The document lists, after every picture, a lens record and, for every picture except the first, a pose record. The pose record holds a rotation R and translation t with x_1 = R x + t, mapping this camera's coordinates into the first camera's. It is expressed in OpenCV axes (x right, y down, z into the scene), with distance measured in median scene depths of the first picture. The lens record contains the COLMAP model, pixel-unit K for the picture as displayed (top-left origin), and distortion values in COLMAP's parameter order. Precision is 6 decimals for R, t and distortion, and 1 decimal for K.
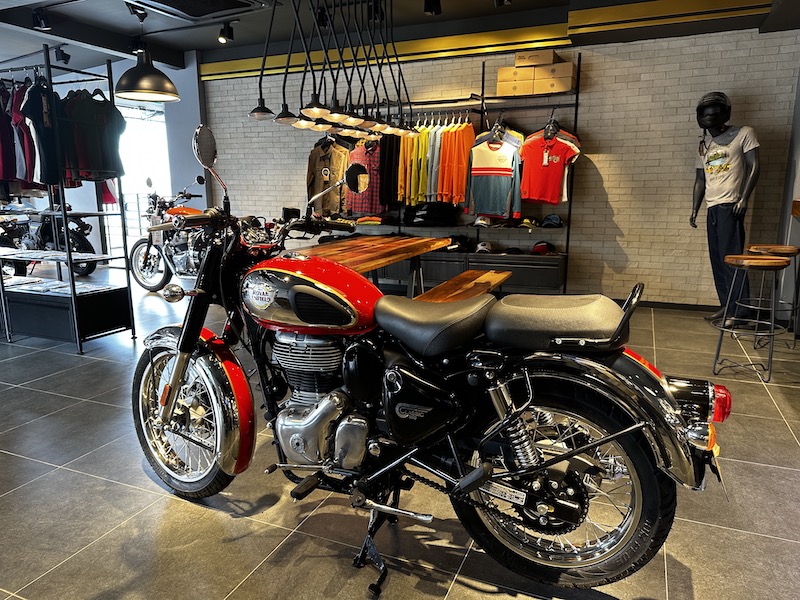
lens RADIAL K [[560.7, 0, 397.6], [0, 560.7, 296.1], [0, 0, 1]] dist [0.072155, -0.099333]
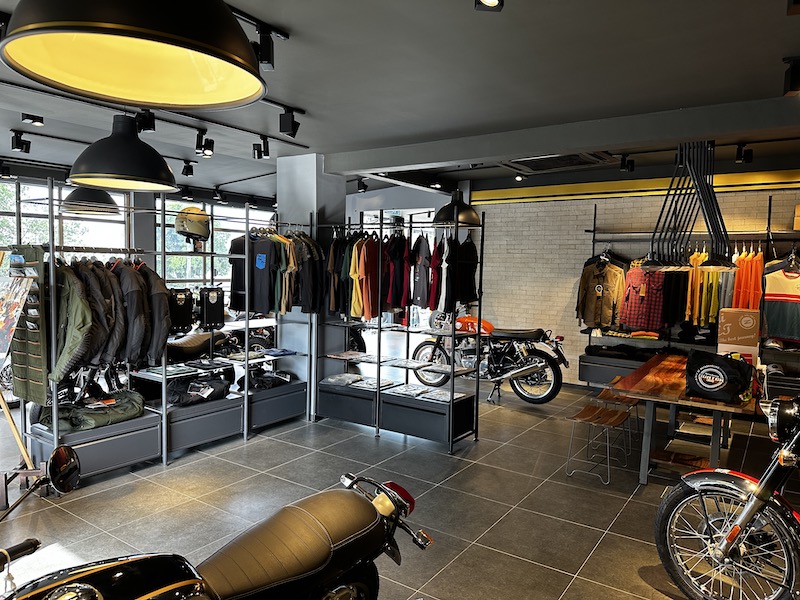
lens RADIAL K [[556.5, 0, 406.2], [0, 556.5, 299.9], [0, 0, 1]] dist [0.077755, -0.099584]
pose [[0.982010, 0.035362, -0.185487, -0.332376], [-0.059618, 0.990127, -0.126866, -0.043444], [0.179170, 0.135642, 0.974423, -0.142170]]
